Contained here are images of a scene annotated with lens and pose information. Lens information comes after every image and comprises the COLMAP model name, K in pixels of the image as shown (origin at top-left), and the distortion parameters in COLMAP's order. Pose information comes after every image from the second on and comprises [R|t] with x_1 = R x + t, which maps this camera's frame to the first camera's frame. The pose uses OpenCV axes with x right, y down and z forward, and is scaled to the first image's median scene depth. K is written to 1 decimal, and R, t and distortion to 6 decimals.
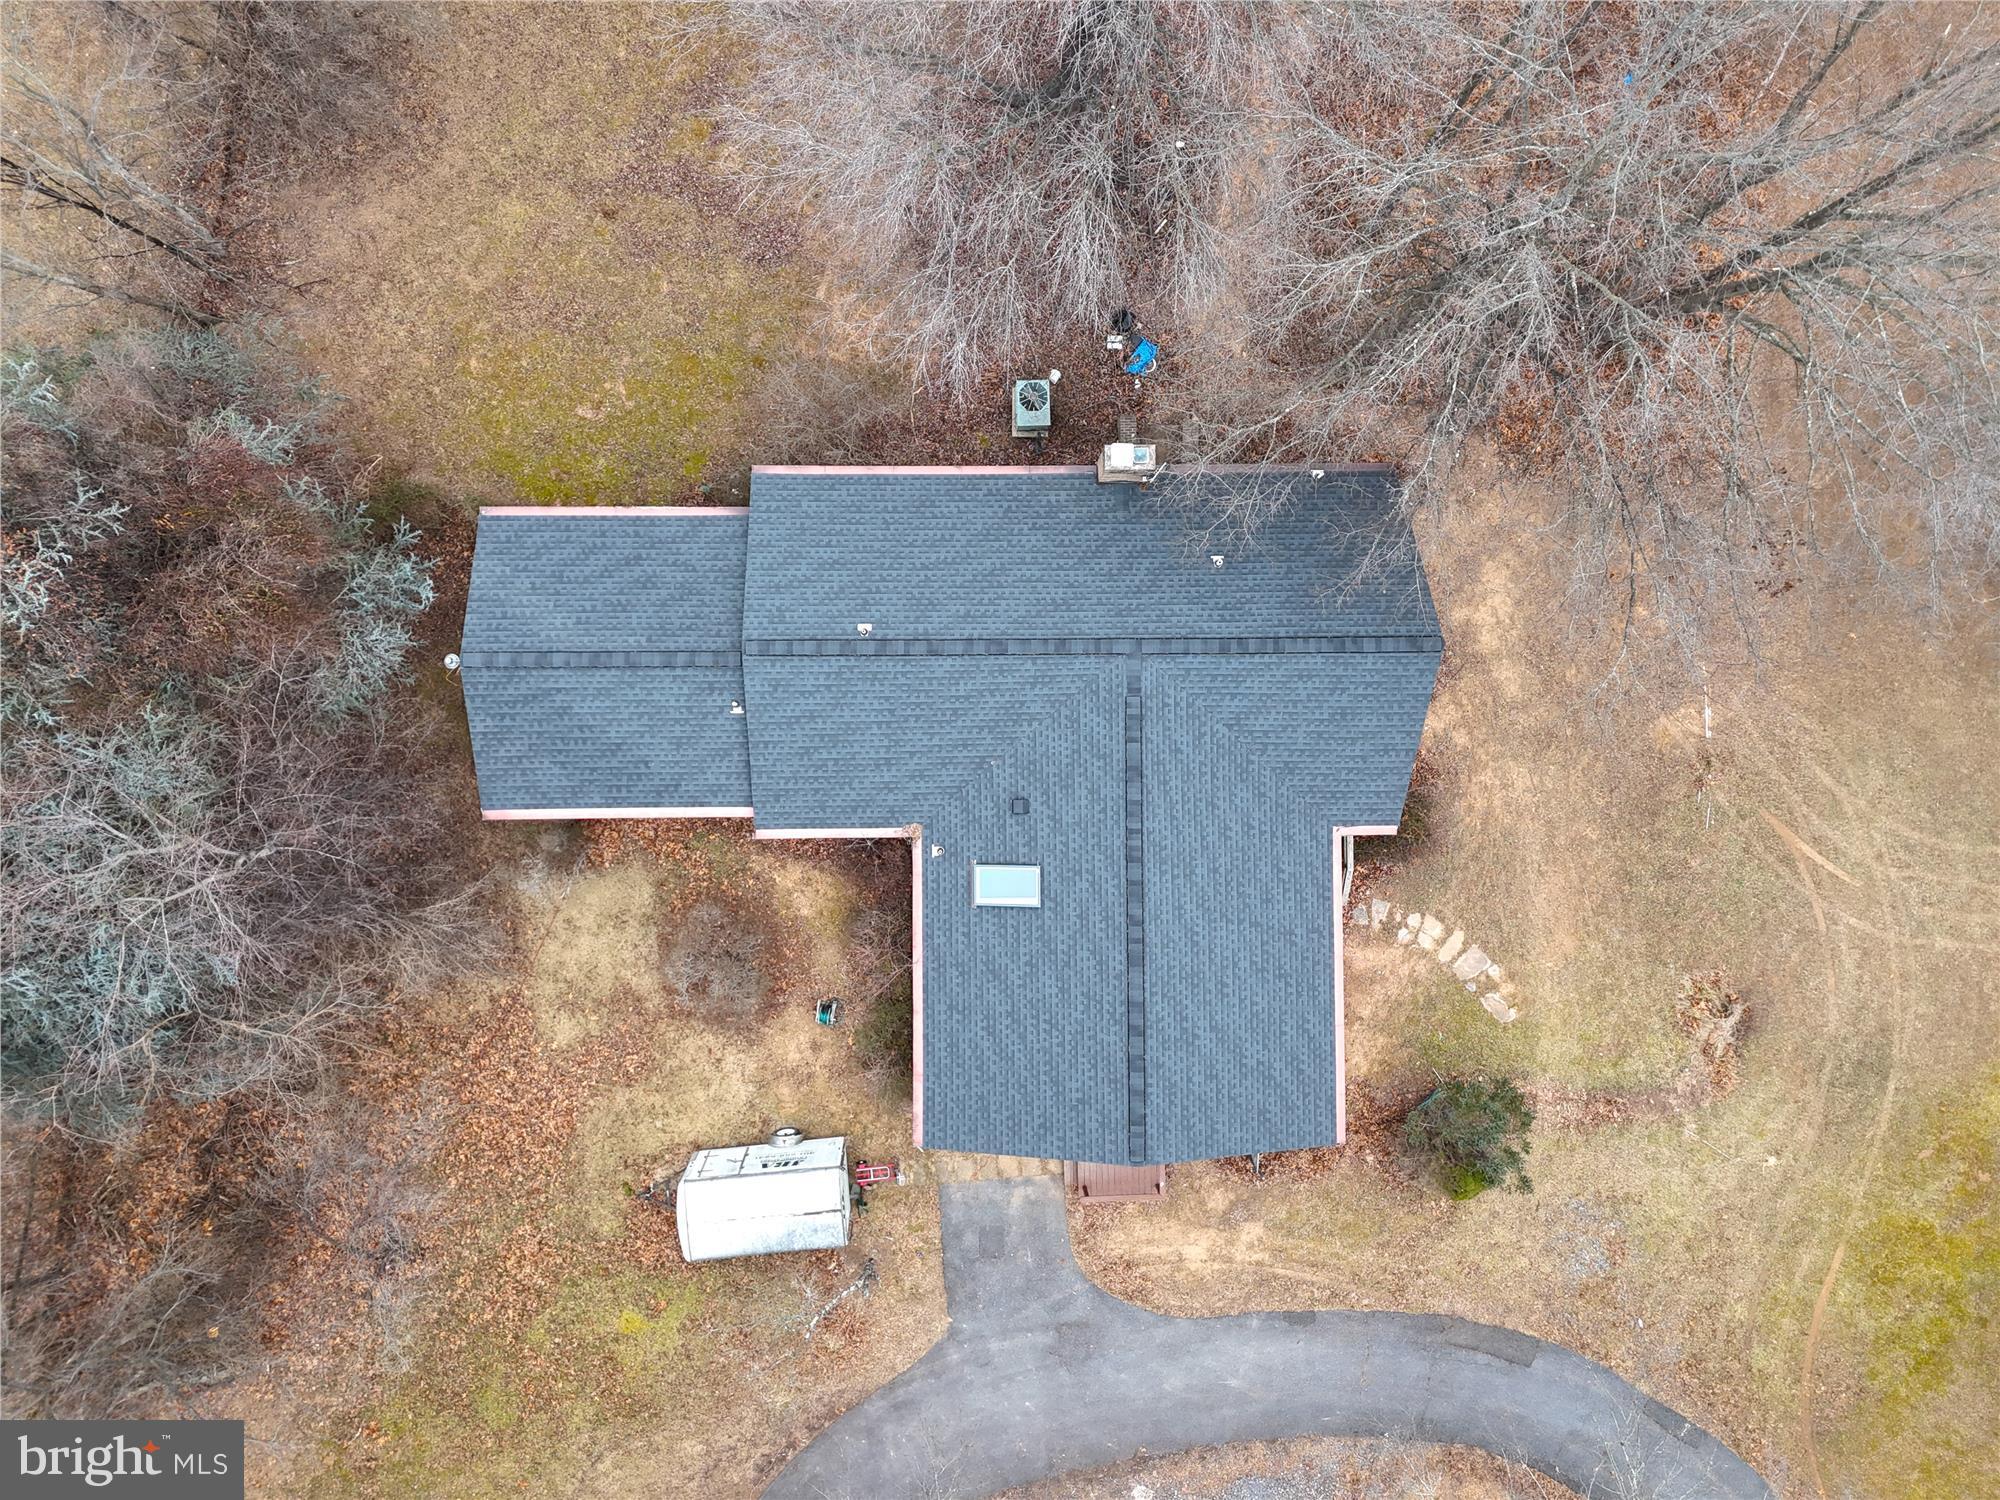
lens RADIAL K [[1357.4, 0, 1000.0], [0, 1357.4, 750.0], [0, 0, 1]] dist [0.044939, 0.000246]
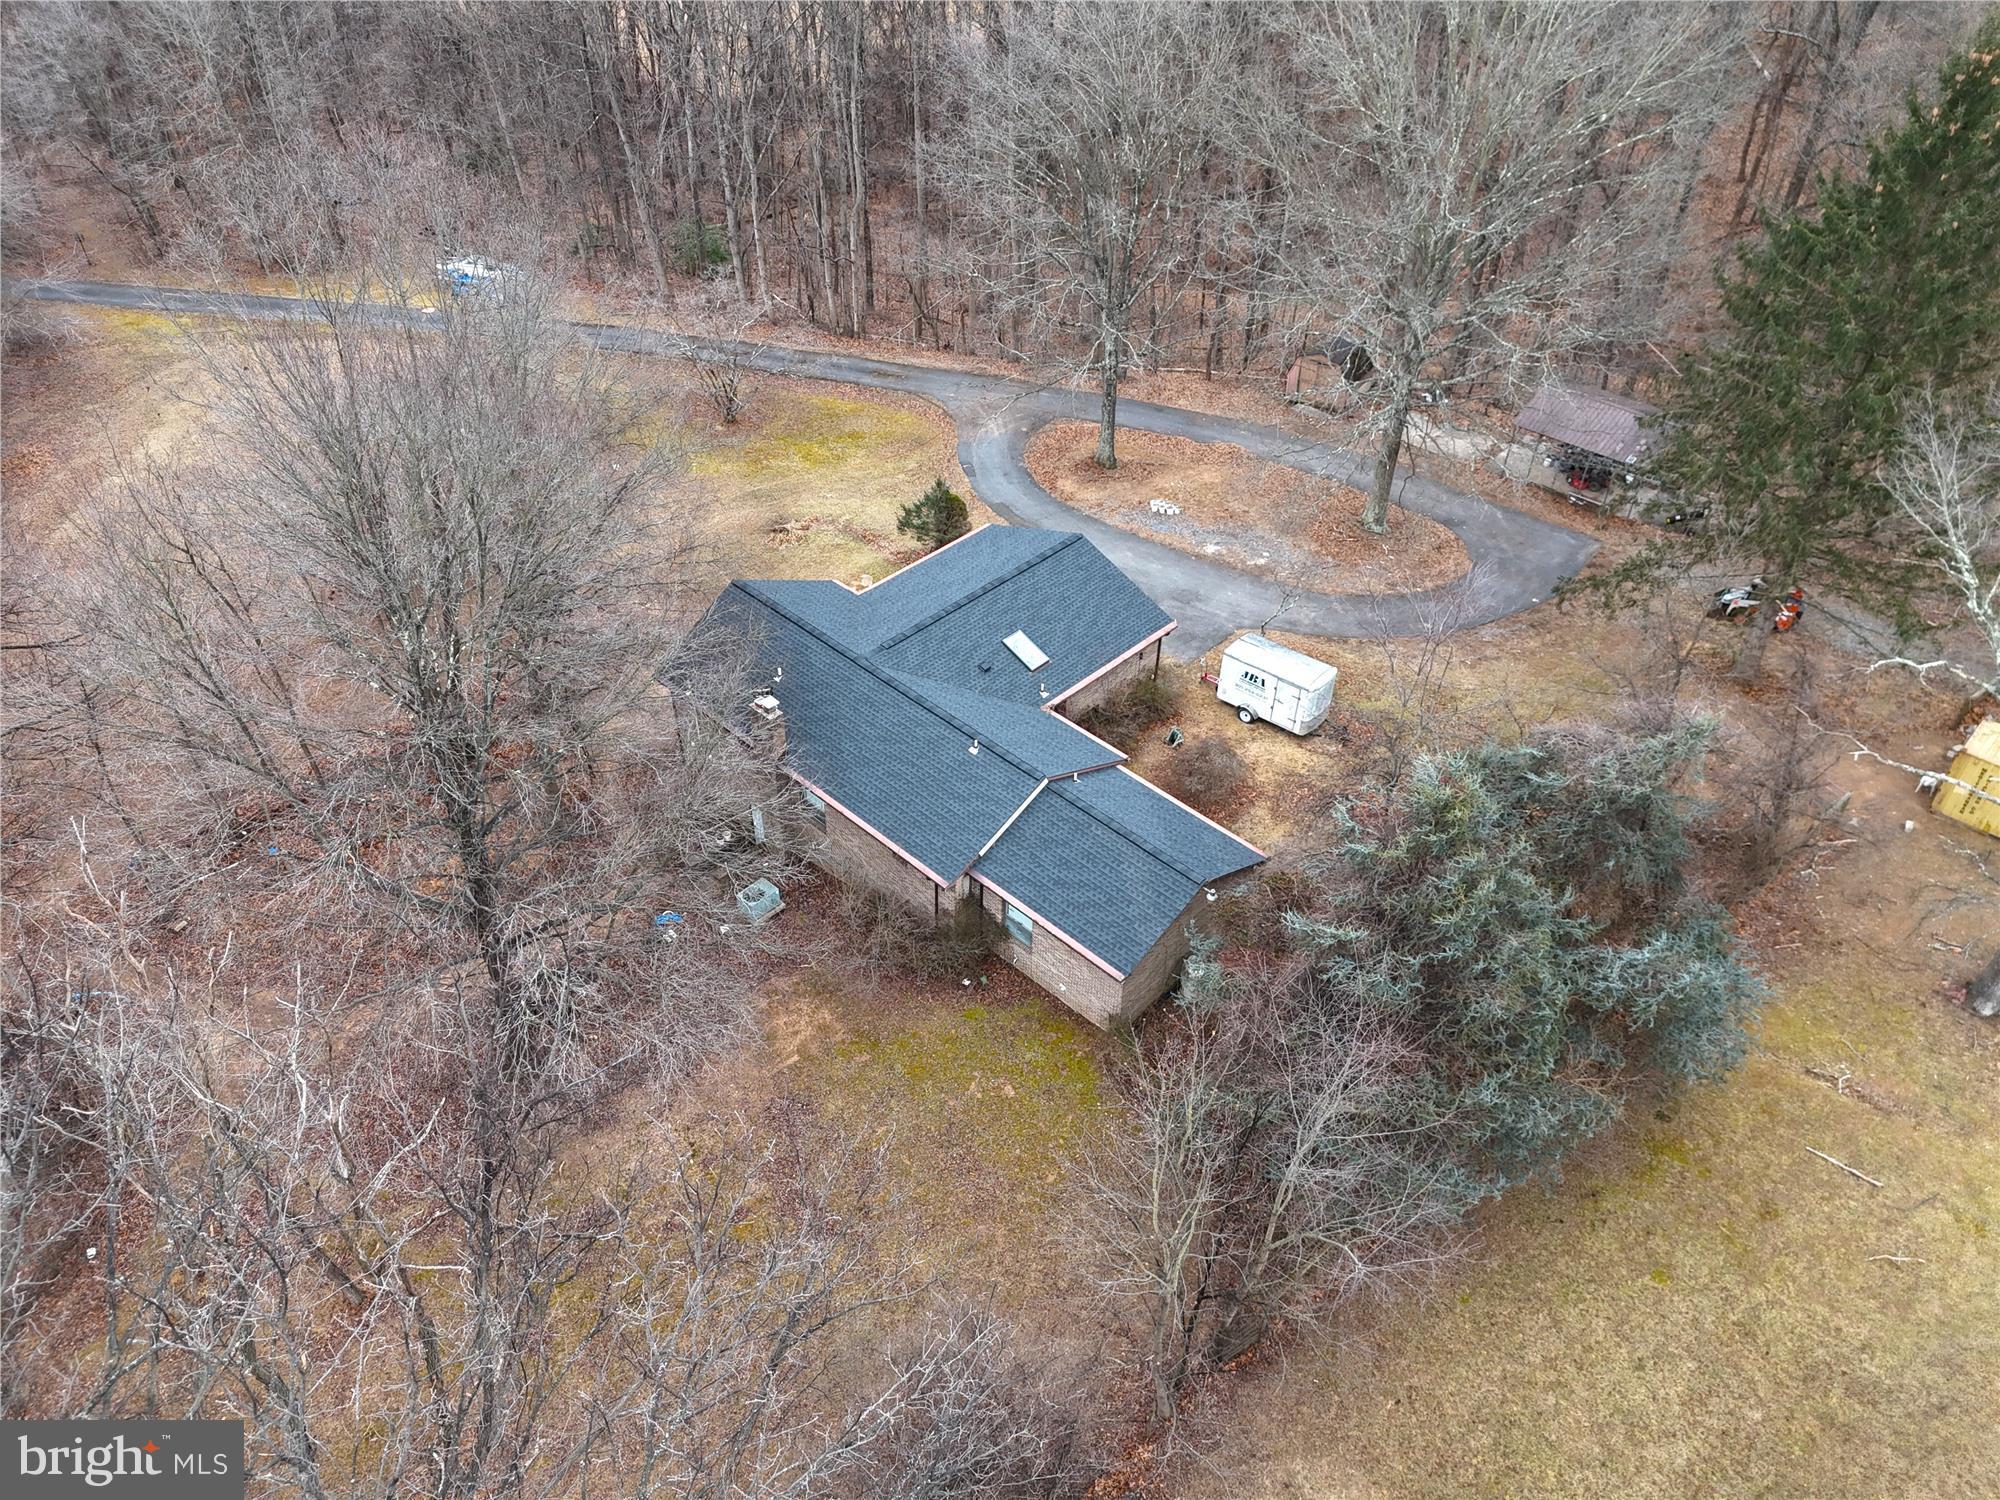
lens RADIAL K [[1357.4, 0, 1000.0], [0, 1357.4, 750.0], [0, 0, 1]] dist [0.044939, 0.000246]
pose [[-0.712451, -0.497369, 0.495014, -0.795894], [0.701168, -0.476537, 0.530355, -0.797578], [-0.027889, 0.724939, 0.688248, 0.004356]]
